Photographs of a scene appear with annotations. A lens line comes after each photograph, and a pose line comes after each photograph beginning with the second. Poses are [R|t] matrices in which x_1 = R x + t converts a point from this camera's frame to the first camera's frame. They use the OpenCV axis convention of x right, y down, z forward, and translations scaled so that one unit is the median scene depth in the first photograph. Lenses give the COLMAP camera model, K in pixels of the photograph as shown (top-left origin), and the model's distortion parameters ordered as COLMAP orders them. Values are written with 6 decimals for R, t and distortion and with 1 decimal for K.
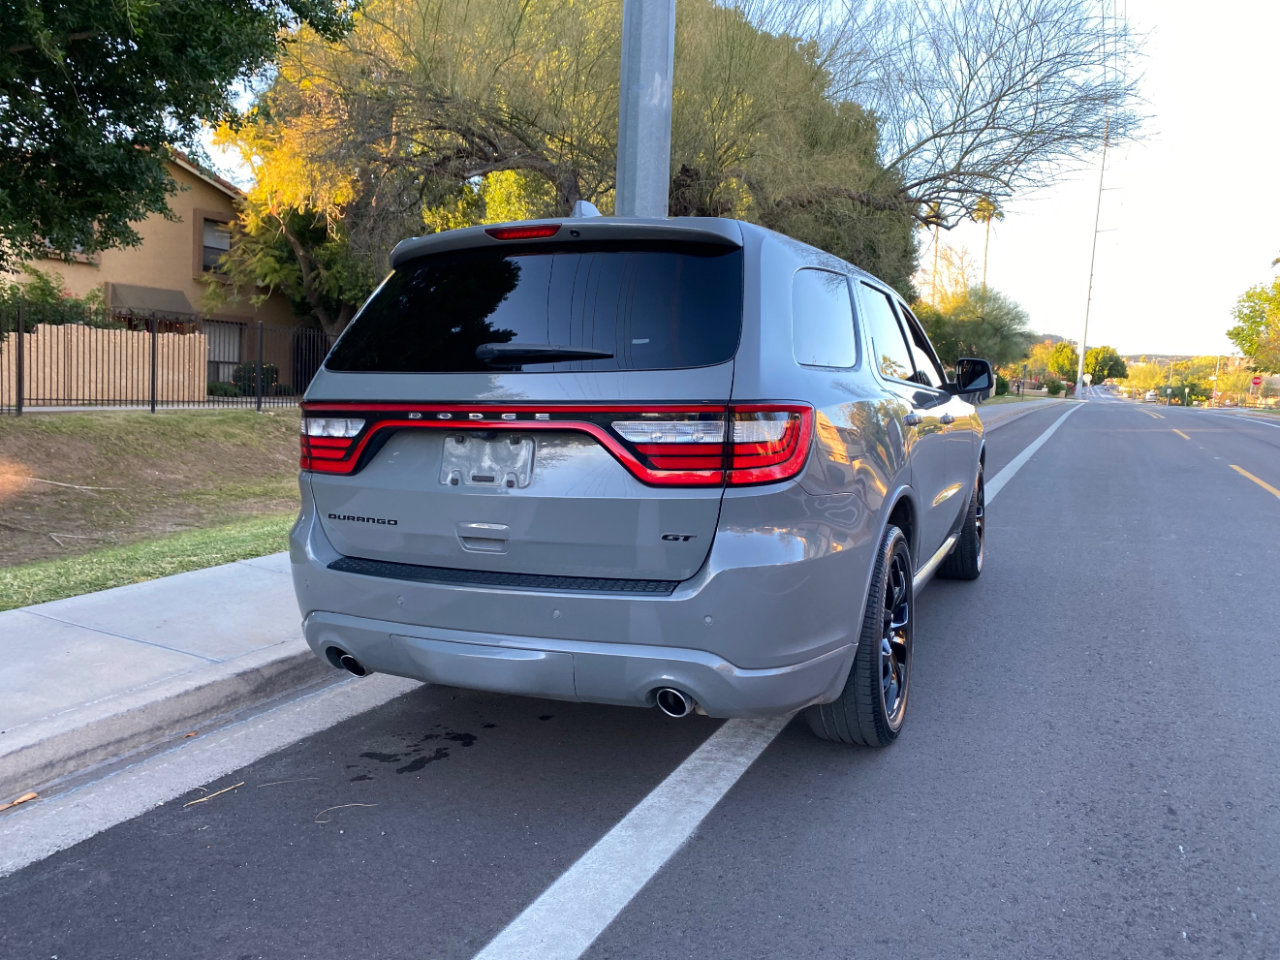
lens RADIAL K [[971.9, 0, 648.1], [0, 971.9, 473.4], [0, 0, 1]] dist [0.007278, 0.002878]
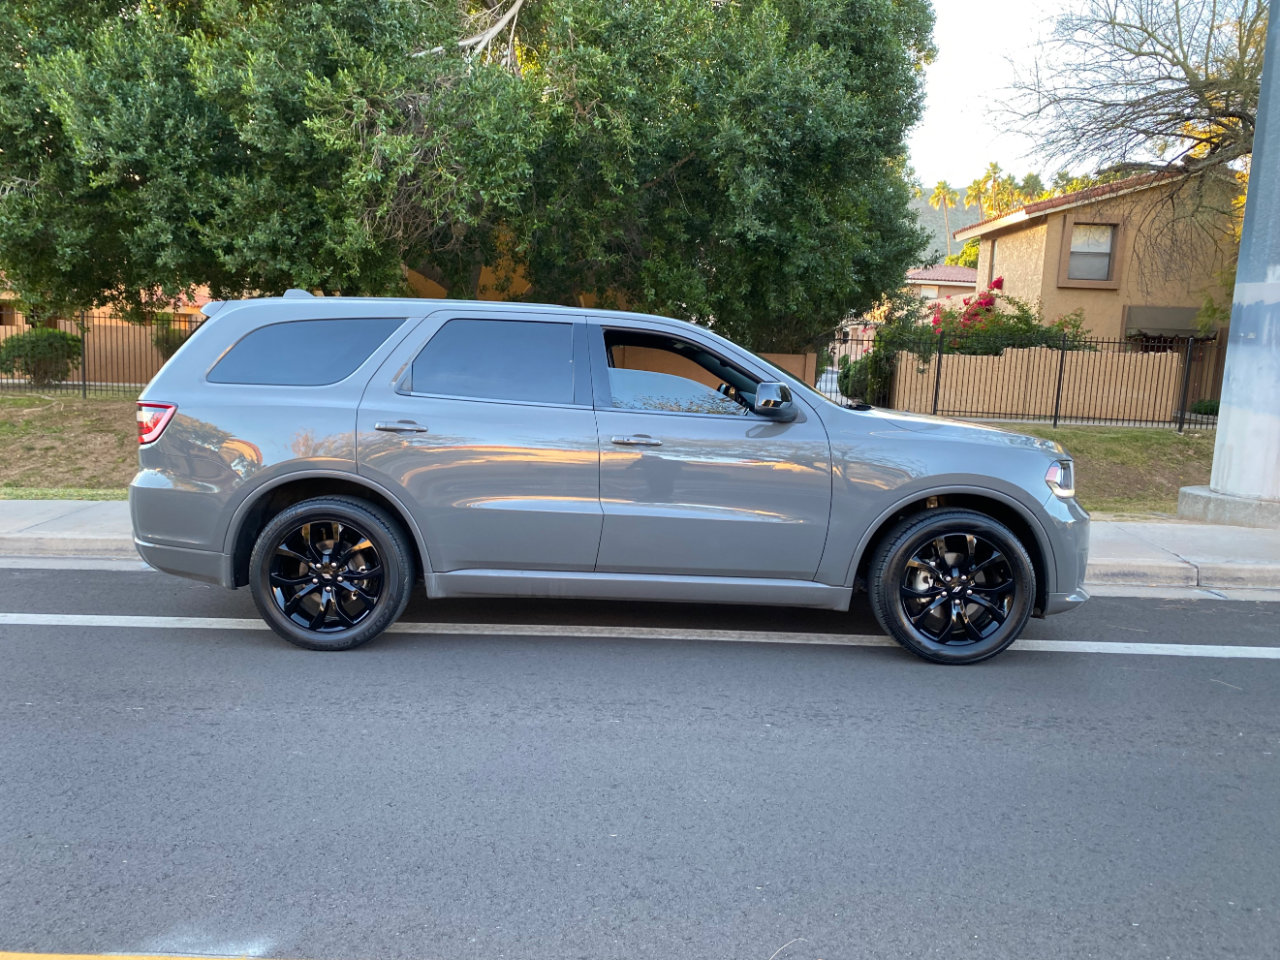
lens RADIAL K [[971.9, 0, 648.1], [0, 971.9, 473.4], [0, 0, 1]] dist [0.007278, 0.002878]
pose [[0.403523, 0.091205, -0.910412, 1.698626], [-0.107840, 0.992825, 0.051663, -0.103300], [0.908592, 0.077332, 0.410464, 0.831501]]
